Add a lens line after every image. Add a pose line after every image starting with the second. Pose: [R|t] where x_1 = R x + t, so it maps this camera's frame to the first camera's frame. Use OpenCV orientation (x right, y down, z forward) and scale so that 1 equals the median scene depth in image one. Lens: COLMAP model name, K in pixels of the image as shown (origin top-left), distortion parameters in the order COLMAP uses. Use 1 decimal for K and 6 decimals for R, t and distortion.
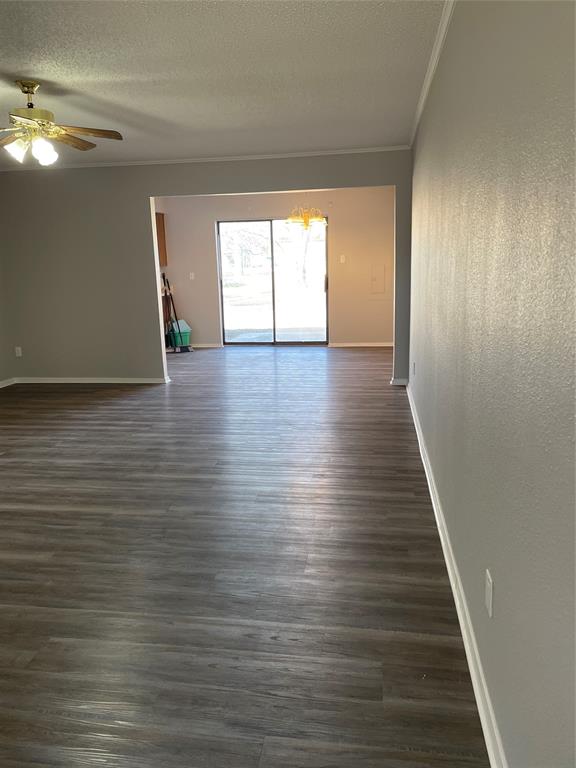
lens RADIAL K [[583.1, 0, 288.0], [0, 583.1, 384.0], [0, 0, 1]] dist [0.045141, -0.005425]
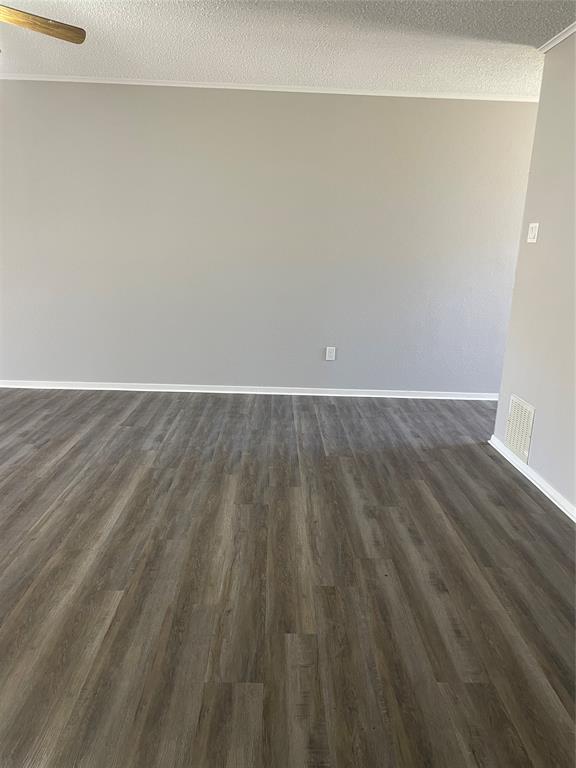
lens RADIAL K [[583.1, 0, 288.0], [0, 583.1, 384.0], [0, 0, 1]] dist [0.045141, -0.005425]
pose [[-0.177251, -0.207400, 0.962064, -1.260395], [0.182892, 0.953574, 0.239265, -0.119707], [-0.967022, 0.218364, -0.131090, 0.833477]]
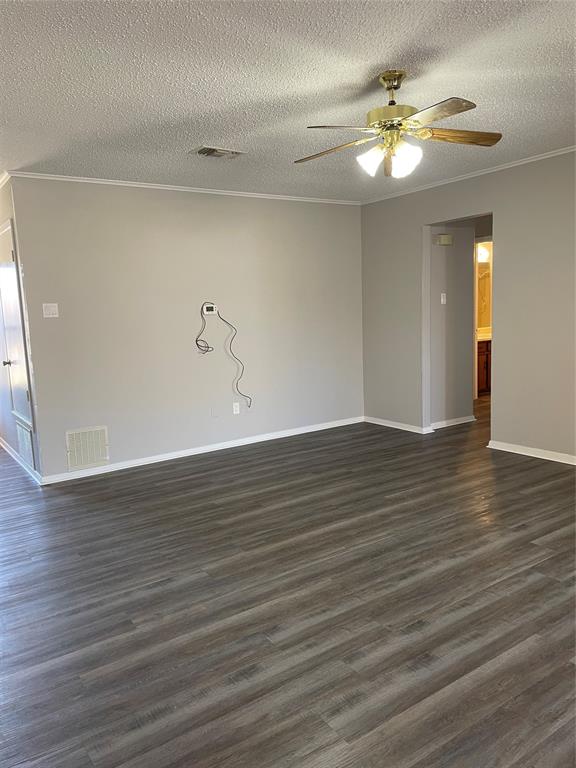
lens RADIAL K [[583.1, 0, 288.0], [0, 583.1, 384.0], [0, 0, 1]] dist [0.045141, -0.005425]
pose [[-0.725442, 0.159675, -0.669505, 0.265420], [-0.079280, 0.946858, 0.311727, -0.357720], [0.683702, 0.279219, -0.674232, 1.584785]]
